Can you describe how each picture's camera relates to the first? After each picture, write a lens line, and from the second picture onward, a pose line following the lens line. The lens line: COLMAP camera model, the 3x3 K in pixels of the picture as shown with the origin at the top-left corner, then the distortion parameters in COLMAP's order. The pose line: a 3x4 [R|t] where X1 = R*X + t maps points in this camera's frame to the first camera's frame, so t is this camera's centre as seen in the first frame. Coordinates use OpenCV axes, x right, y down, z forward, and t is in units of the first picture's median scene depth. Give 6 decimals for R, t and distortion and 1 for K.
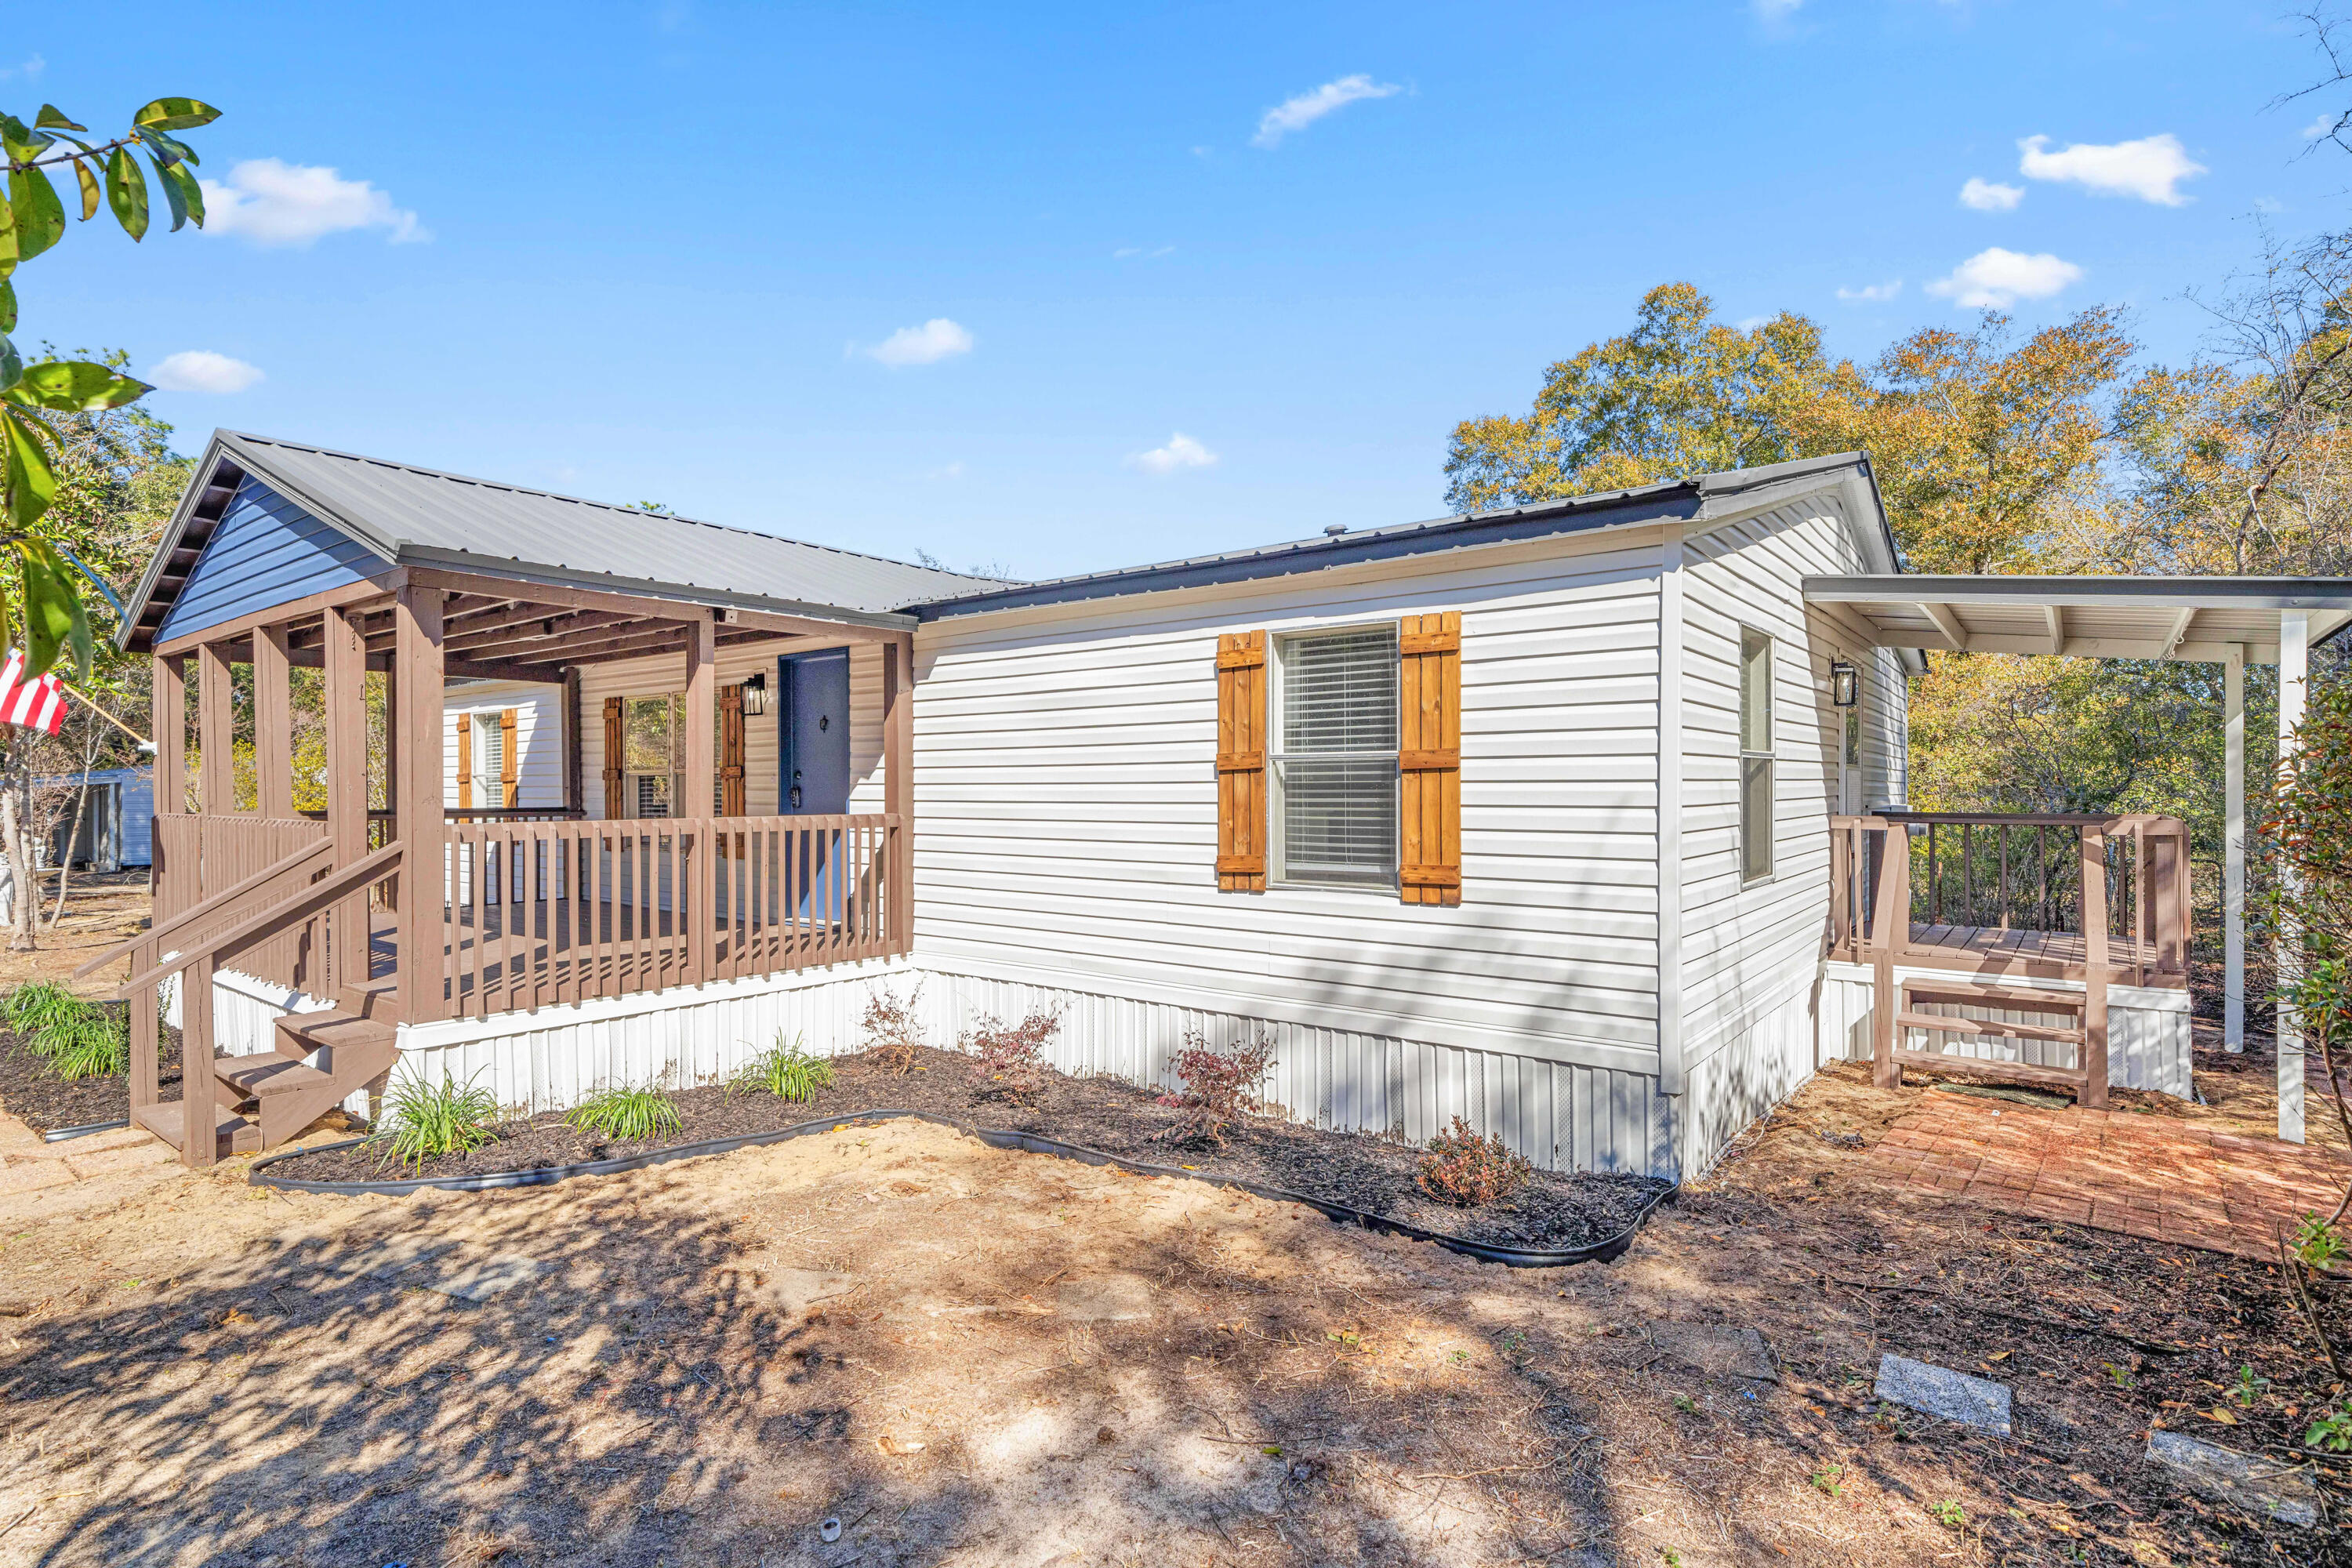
lens RADIAL K [[1163.6, 0, 1176.0], [0, 1163.6, 784.0], [0, 0, 1]] dist [0.000645, 0.000179]
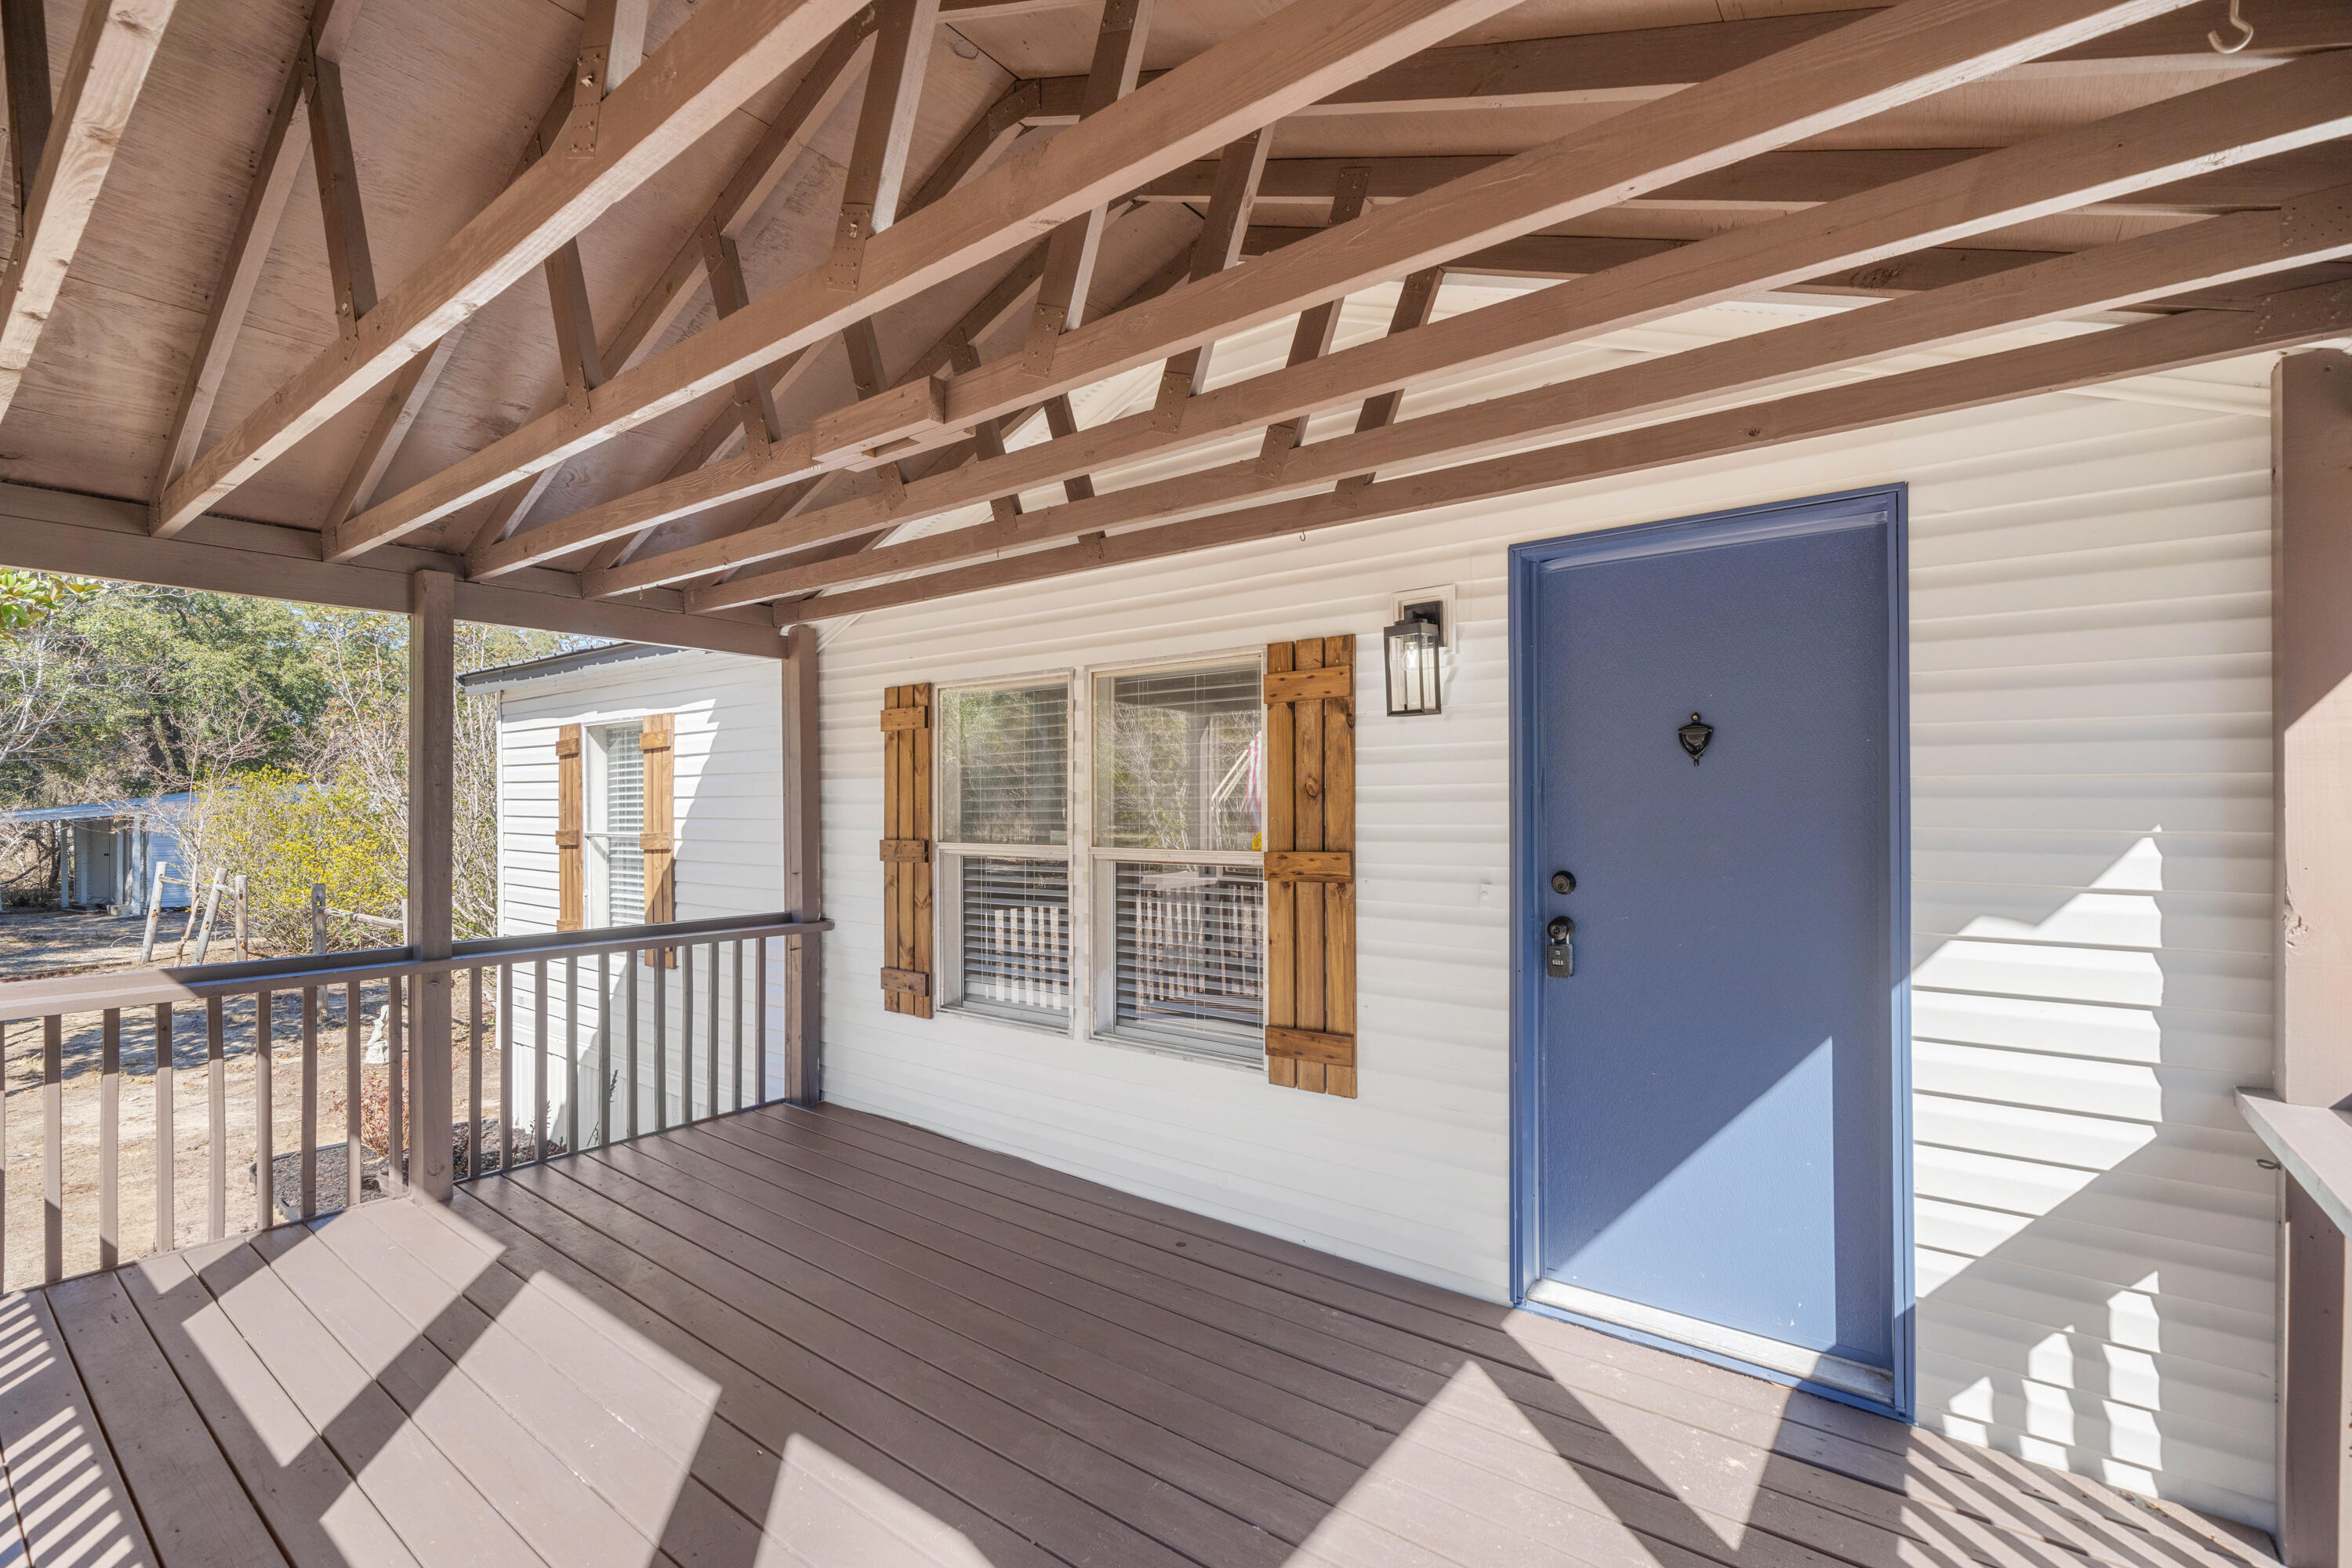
lens RADIAL K [[1019.0, 0, 1166.5], [0, 1019.0, 796.9], [0, 0, 1]] dist [0.001370, 0.000497]
pose [[0.999960, -0.000467, 0.008911, -0.370630], [0.000498, 0.999994, -0.003435, -0.027102], [-0.008910, 0.003440, 0.999954, 0.570631]]
